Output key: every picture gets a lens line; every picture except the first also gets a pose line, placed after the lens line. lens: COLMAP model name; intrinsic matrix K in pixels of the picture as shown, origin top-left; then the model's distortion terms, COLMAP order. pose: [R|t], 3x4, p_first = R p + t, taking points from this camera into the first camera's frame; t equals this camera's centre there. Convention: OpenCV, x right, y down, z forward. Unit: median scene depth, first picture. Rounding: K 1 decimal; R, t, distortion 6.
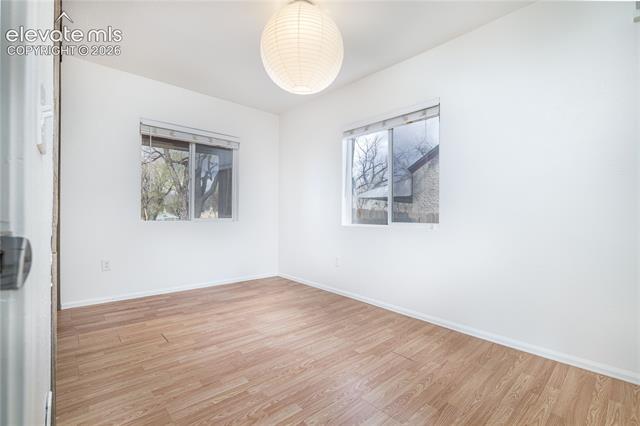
lens RADIAL K [[287.7, 0, 319.4], [0, 287.7, 214.0], [0, 0, 1]] dist [-0.001649, -0.000026]
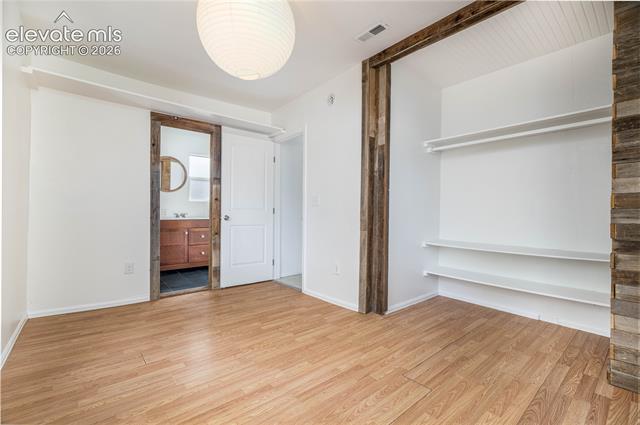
lens RADIAL K [[287.7, 0, 319.4], [0, 287.7, 213.5], [0, 0, 1]] dist [-0.001649, -0.000026]
pose [[-0.999100, -0.017766, 0.038524, -0.352973], [-0.017642, 0.999838, 0.003562, -0.012855], [-0.038581, 0.002880, -0.999251, 2.049550]]
